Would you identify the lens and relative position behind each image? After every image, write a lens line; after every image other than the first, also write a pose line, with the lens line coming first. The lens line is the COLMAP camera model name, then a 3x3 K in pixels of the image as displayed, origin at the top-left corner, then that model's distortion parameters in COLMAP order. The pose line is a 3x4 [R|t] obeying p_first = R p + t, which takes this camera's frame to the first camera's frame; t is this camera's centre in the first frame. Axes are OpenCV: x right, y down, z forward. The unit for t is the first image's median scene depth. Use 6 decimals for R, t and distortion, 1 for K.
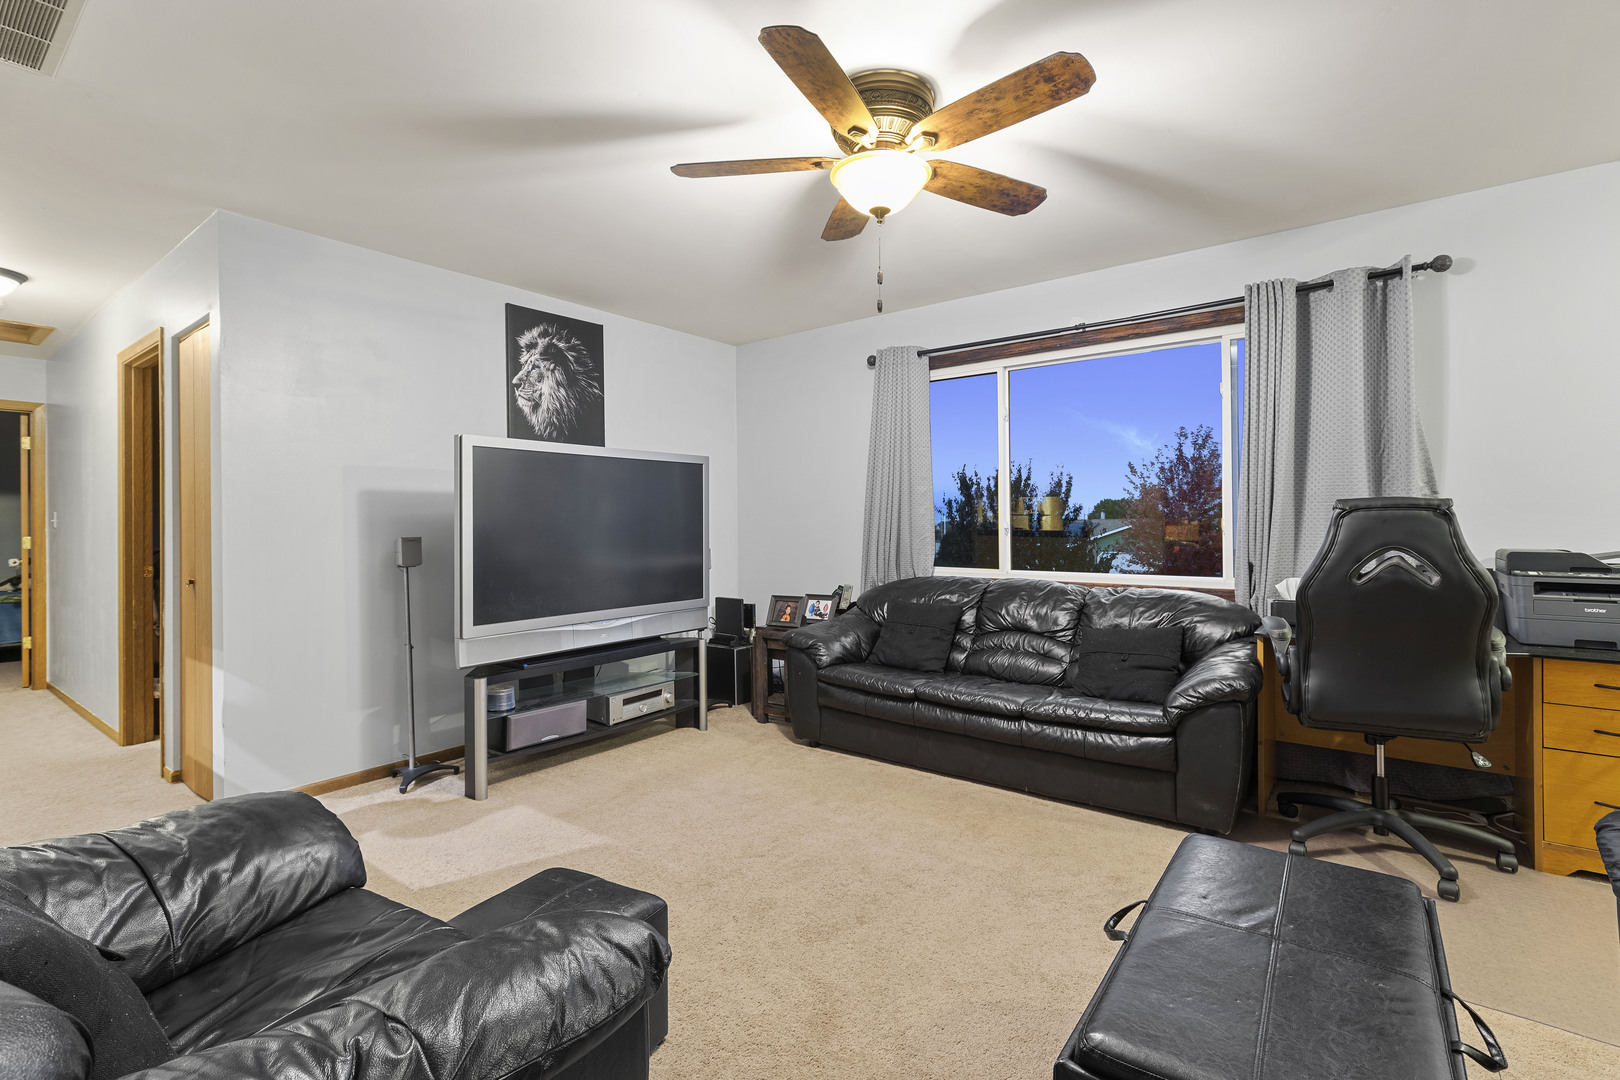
lens RADIAL K [[731.1, 0, 800.1], [0, 731.1, 517.2], [0, 0, 1]] dist [0.001680, 0.000058]
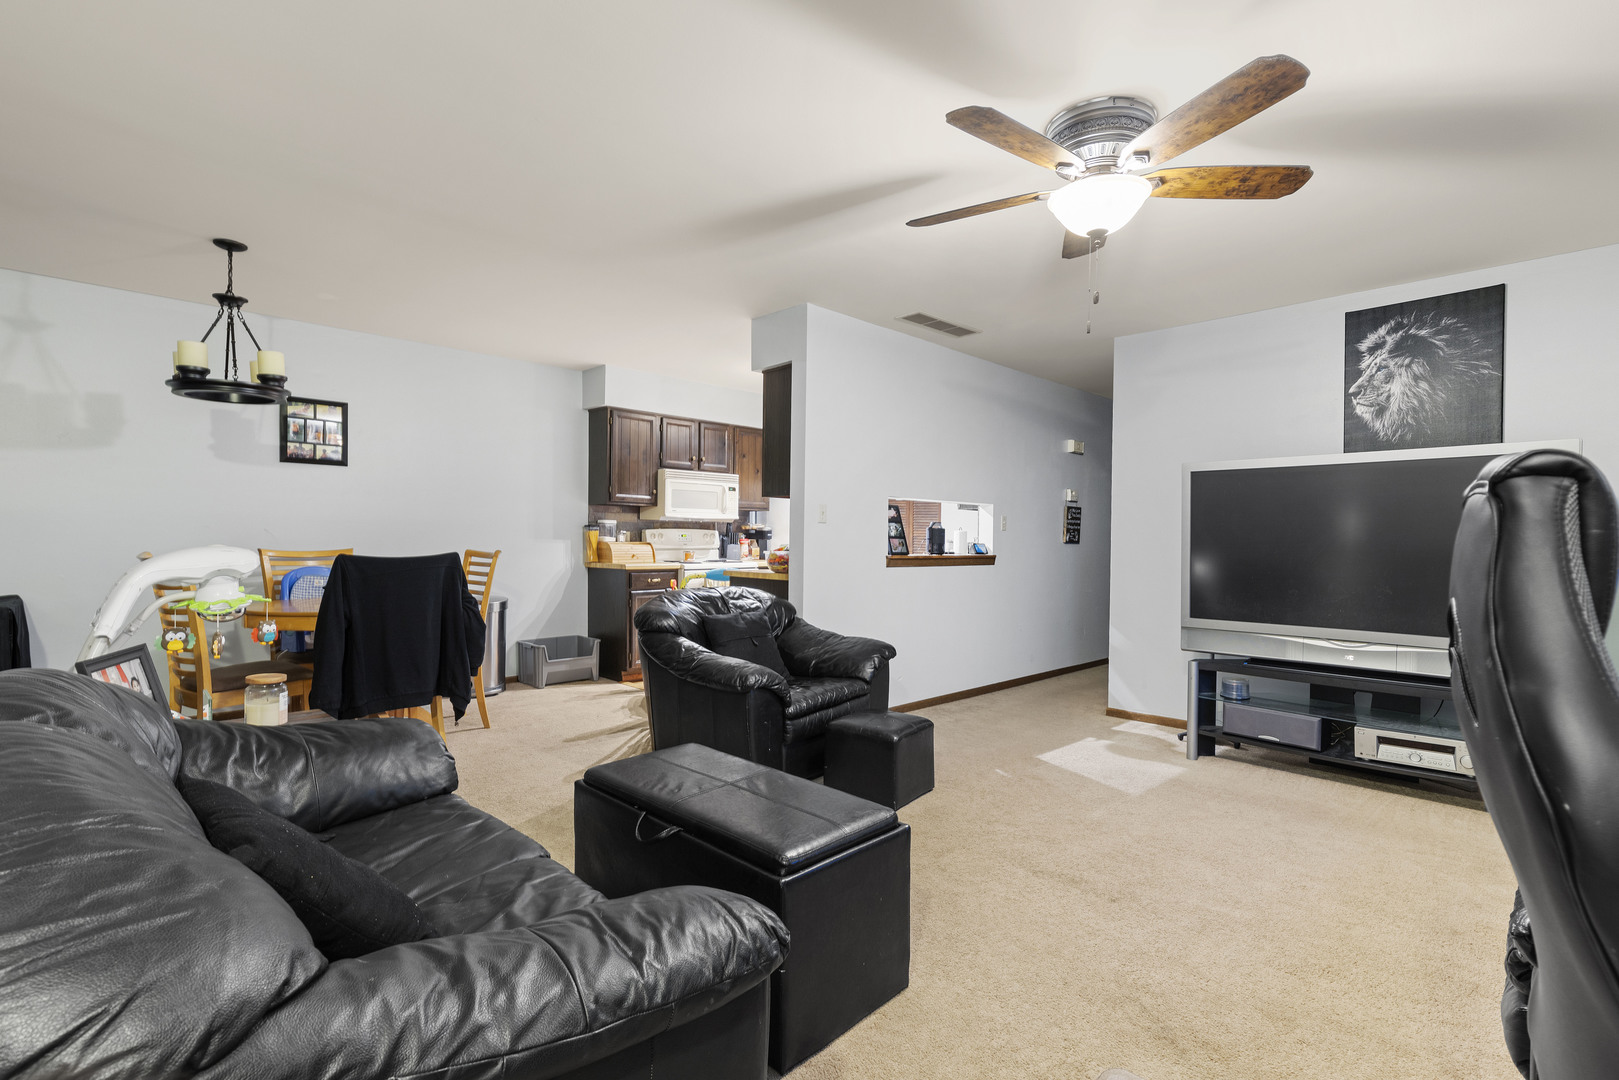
lens RADIAL K [[730.6, 0, 812.3], [0, 730.6, 537.3], [0, 0, 1]] dist [0.001680, 0.000058]
pose [[-0.099868, 0.016721, -0.994860, 0.643589], [0.004179, 0.999857, 0.016386, -0.008227], [0.994992, -0.002521, -0.099923, 0.372541]]
